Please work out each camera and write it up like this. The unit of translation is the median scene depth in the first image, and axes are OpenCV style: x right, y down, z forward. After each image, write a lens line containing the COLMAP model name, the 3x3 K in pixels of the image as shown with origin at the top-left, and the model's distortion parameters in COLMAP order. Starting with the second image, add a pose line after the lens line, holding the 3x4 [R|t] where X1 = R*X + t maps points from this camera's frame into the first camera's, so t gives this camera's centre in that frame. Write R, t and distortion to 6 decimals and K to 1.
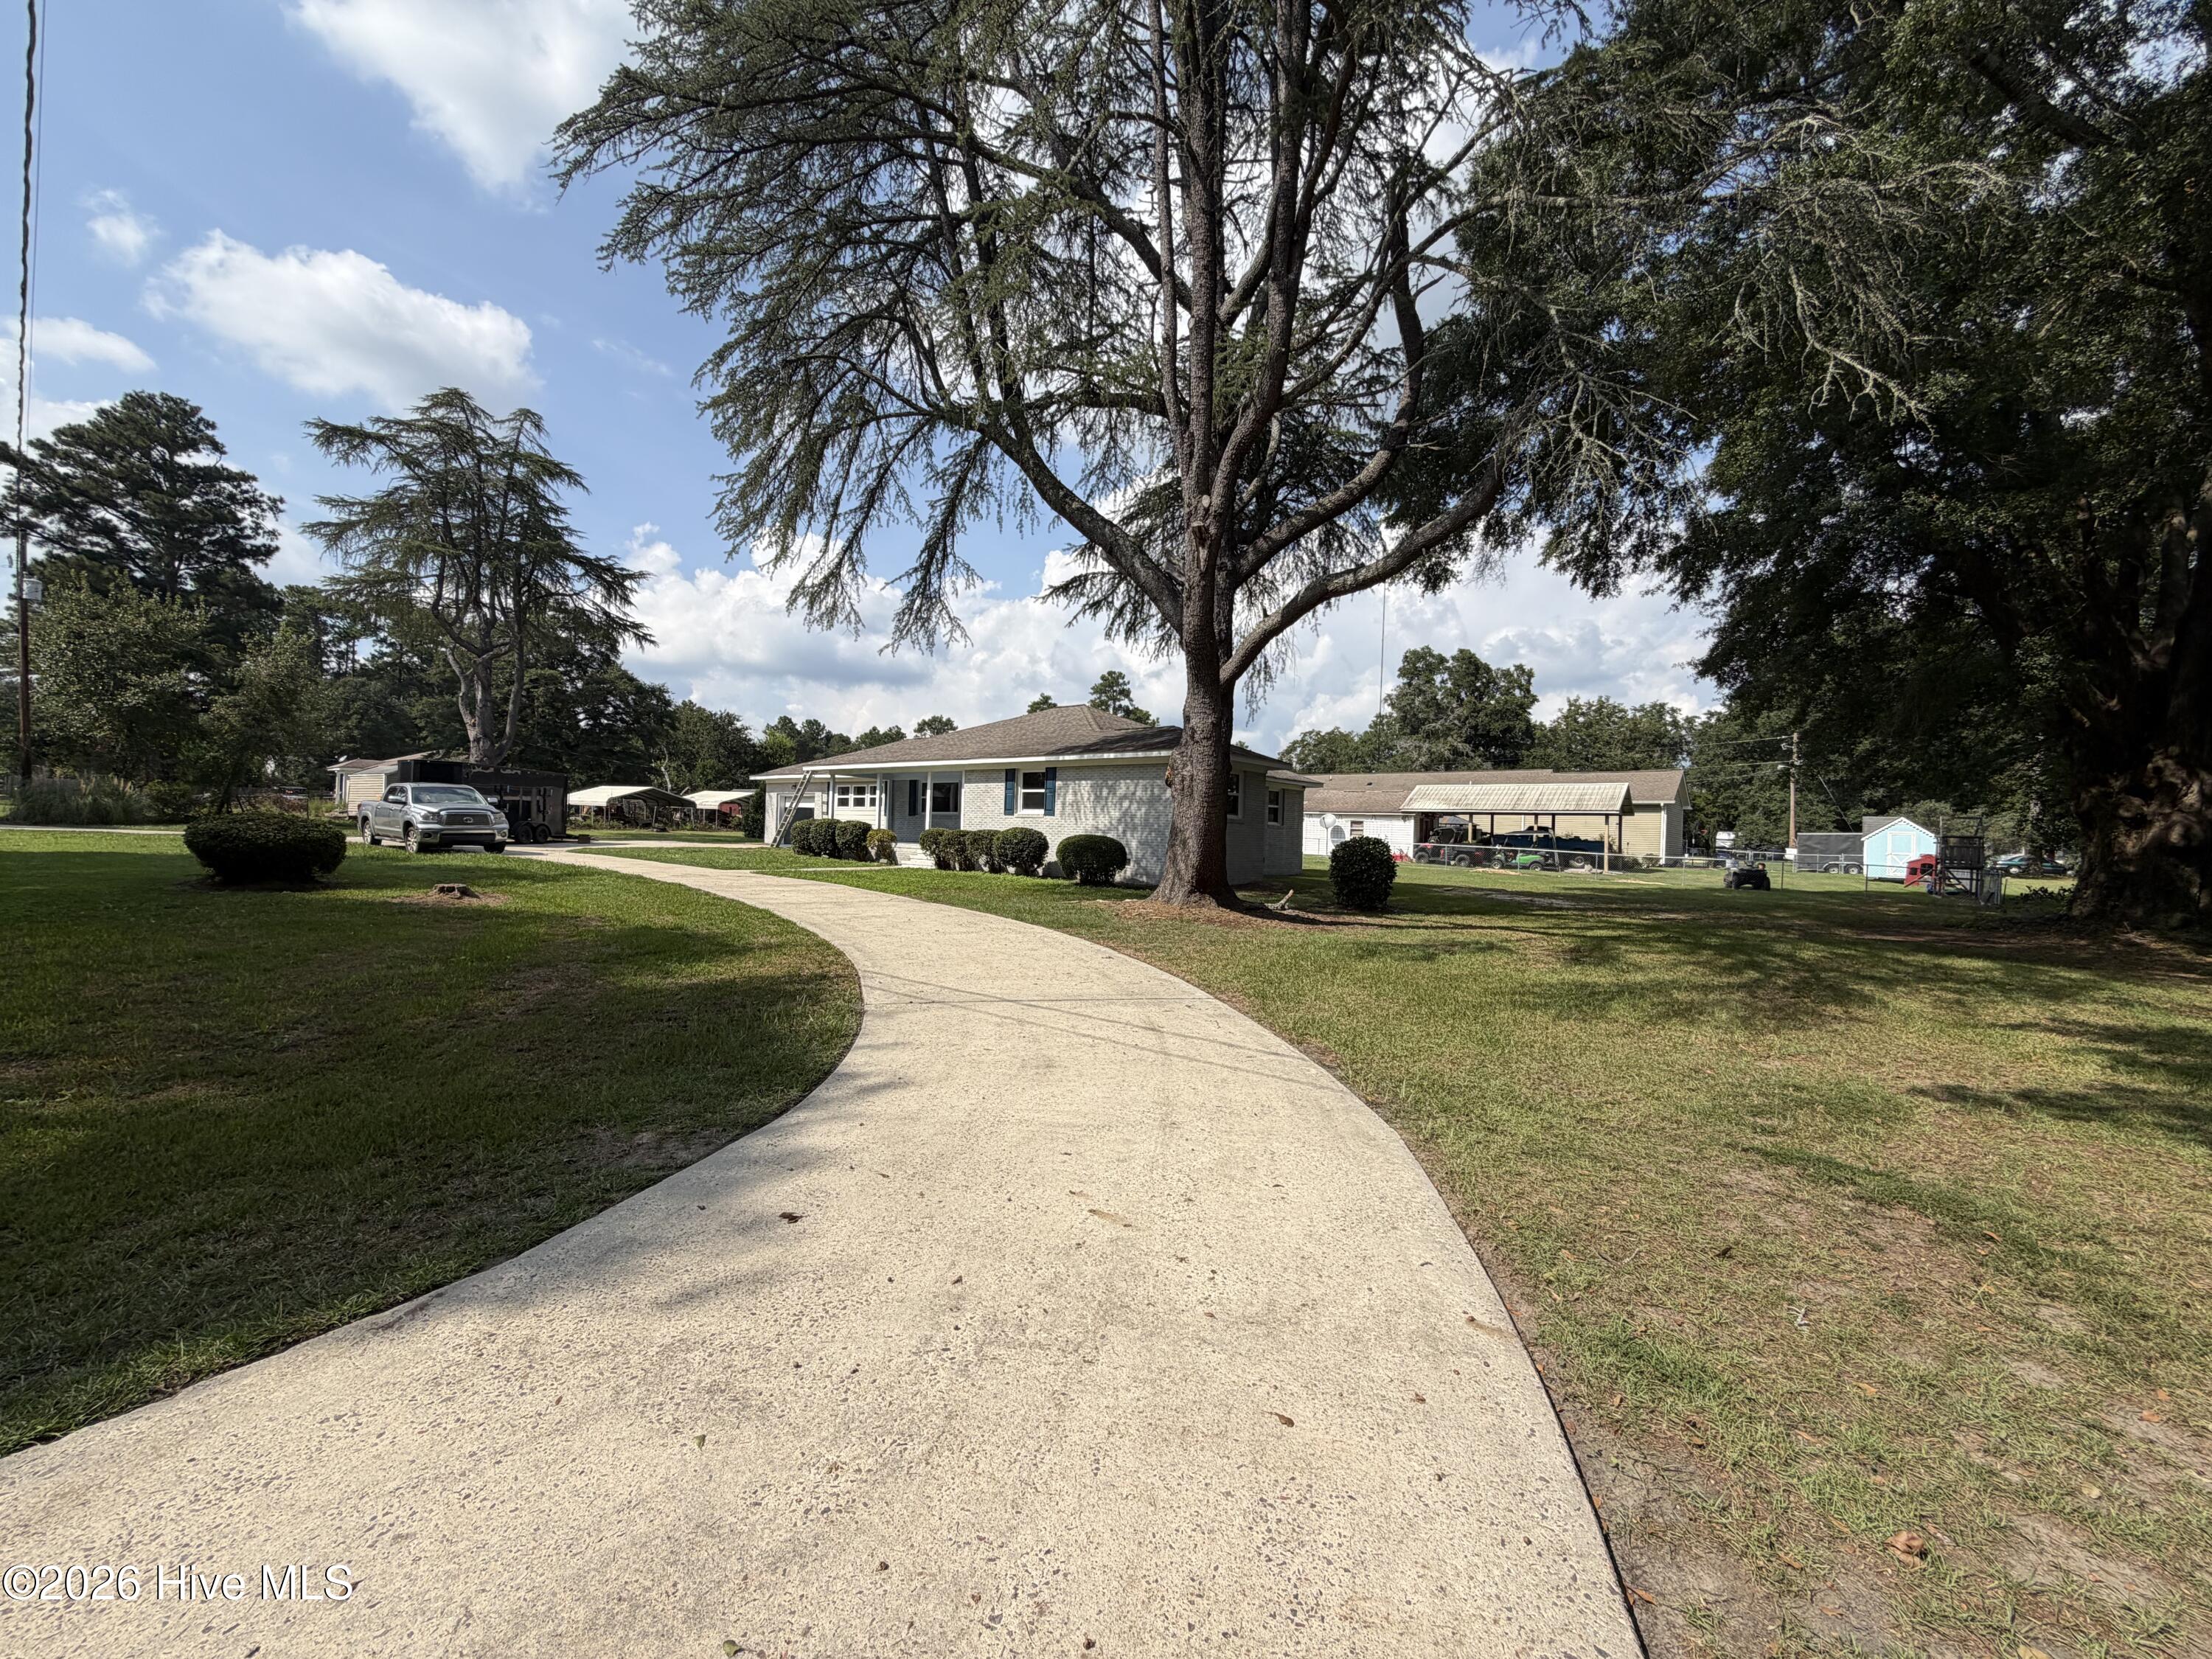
lens RADIAL K [[884.0, 0, 1101.9], [0, 884.0, 829.3], [0, 0, 1]] dist [0.001254, -0.000389]
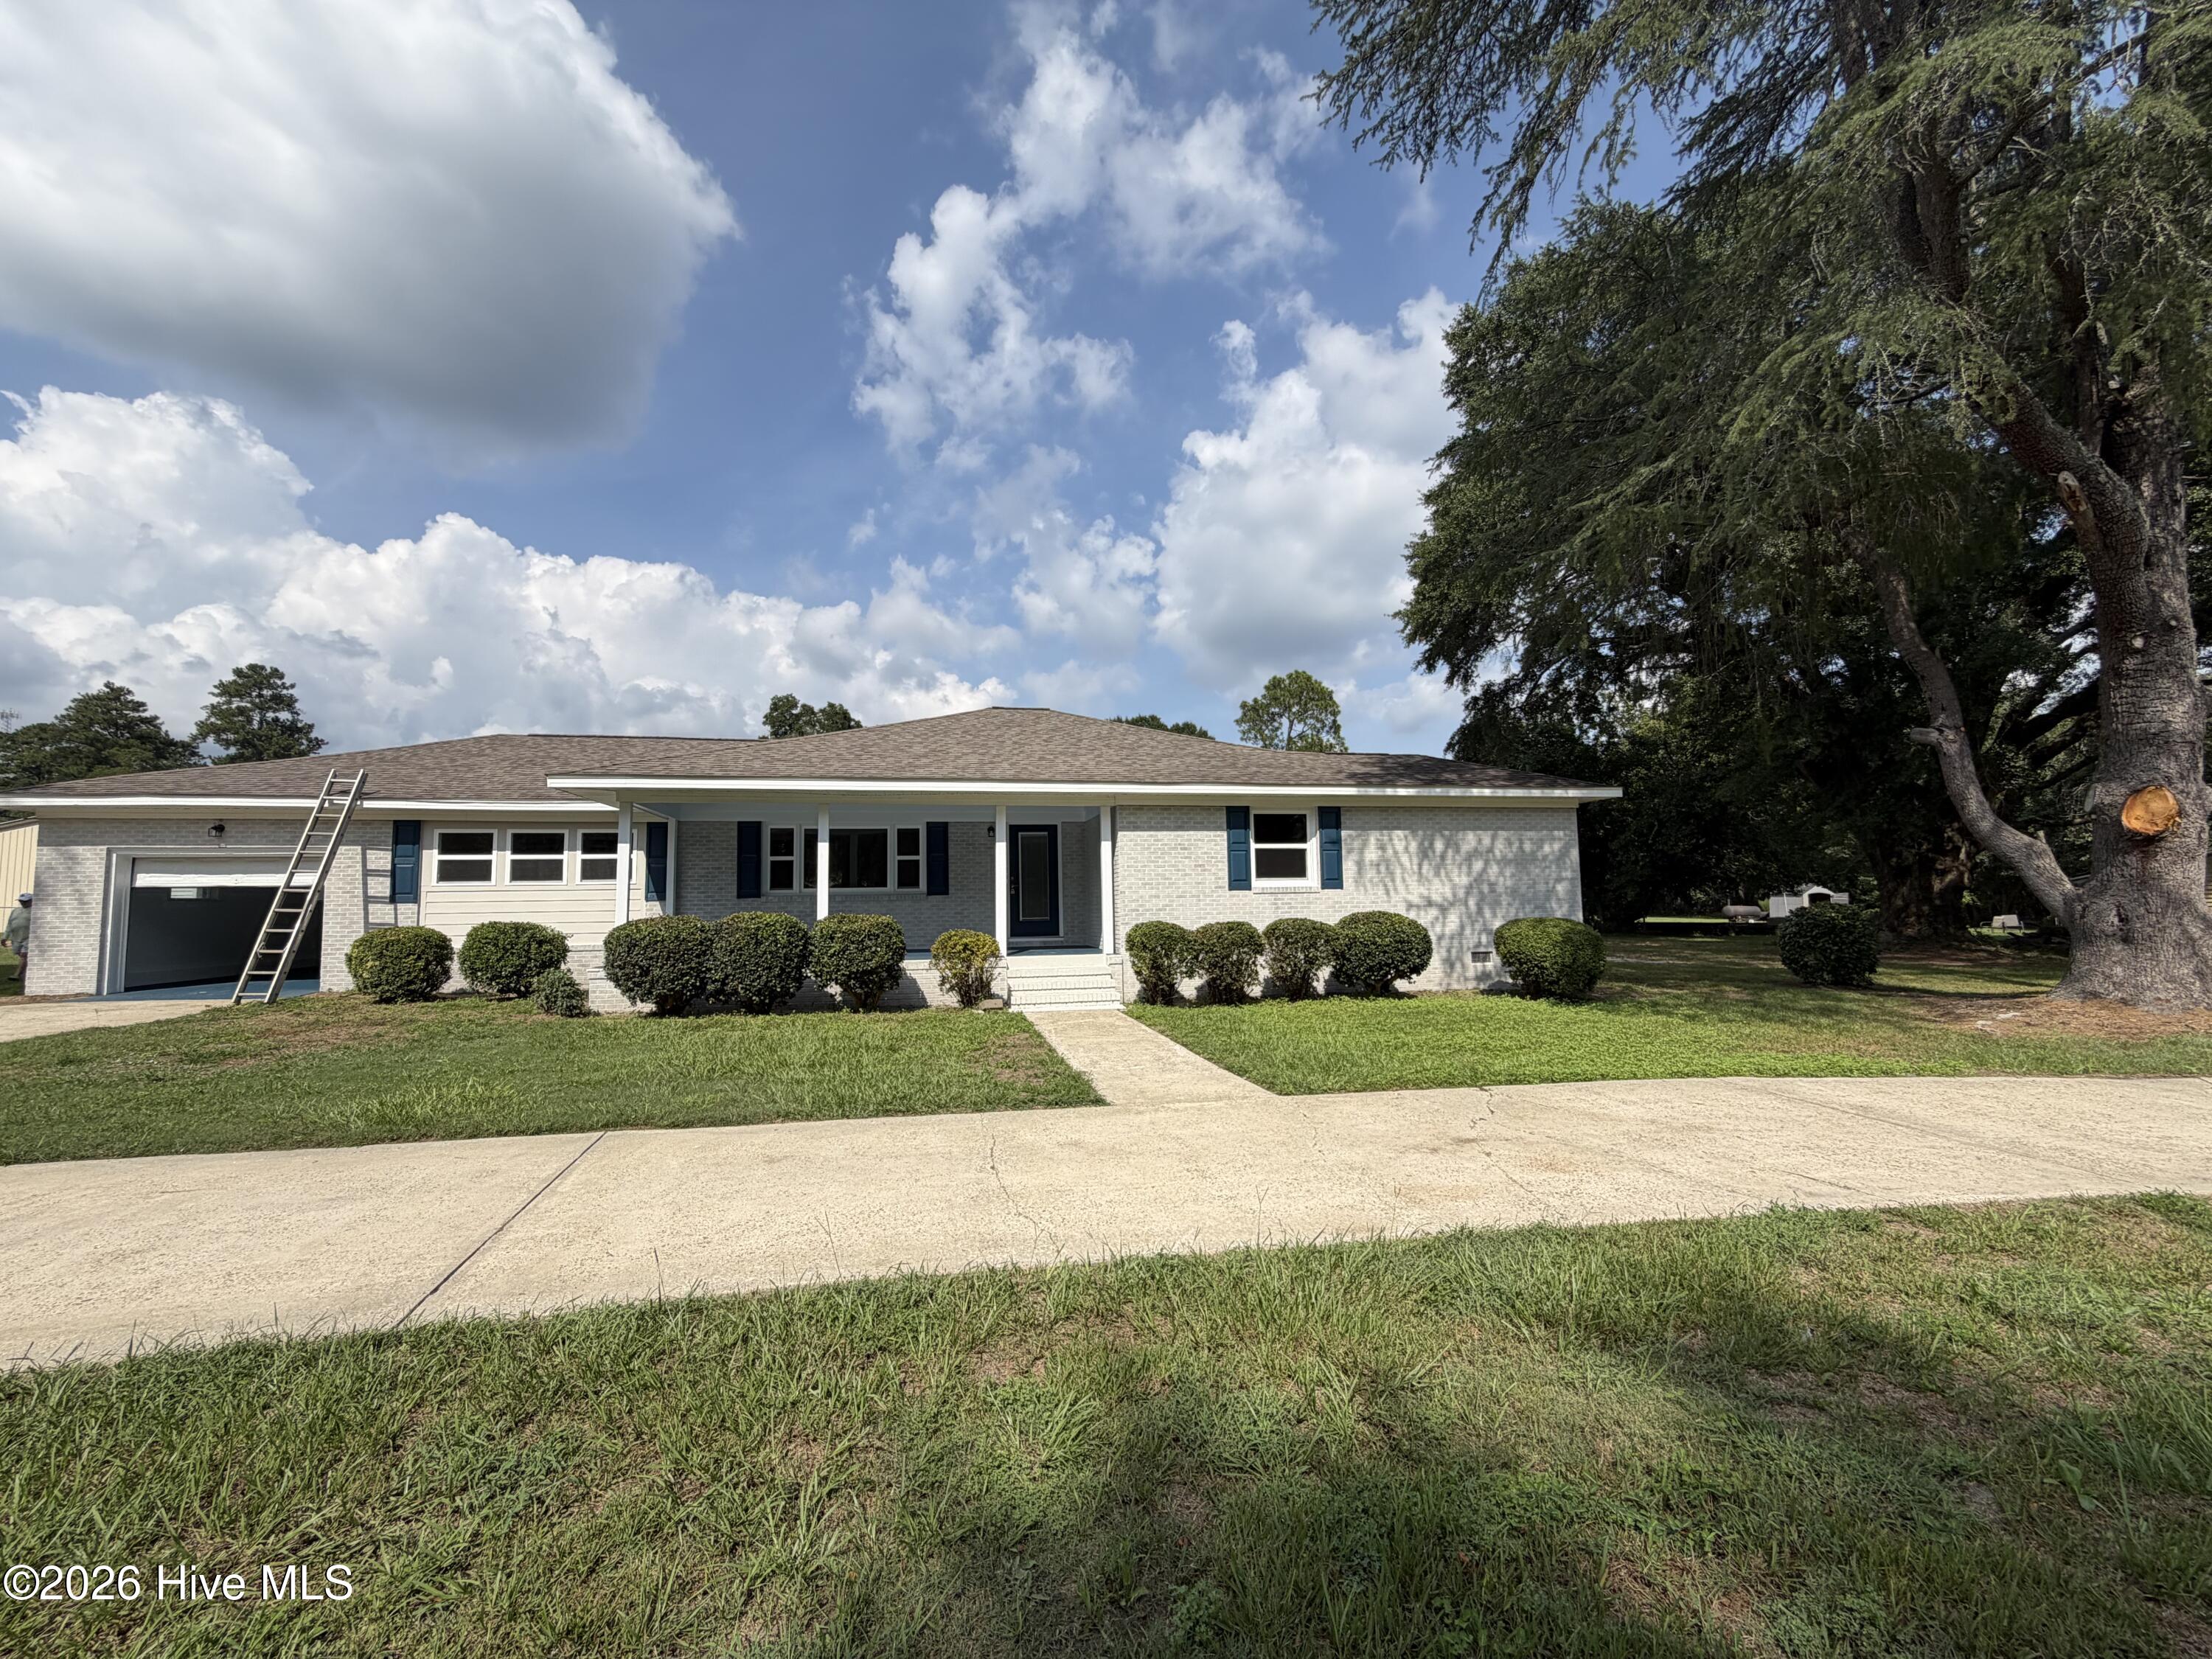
lens RADIAL K [[884.0, 0, 1101.9], [0, 884.0, 829.3], [0, 0, 1]] dist [0.001254, -0.000389]
pose [[0.631576, 0.023185, 0.774967, -0.580900], [0.030578, 0.998030, -0.054779, -0.026443], [-0.774711, 0.058294, 0.629623, 0.720140]]
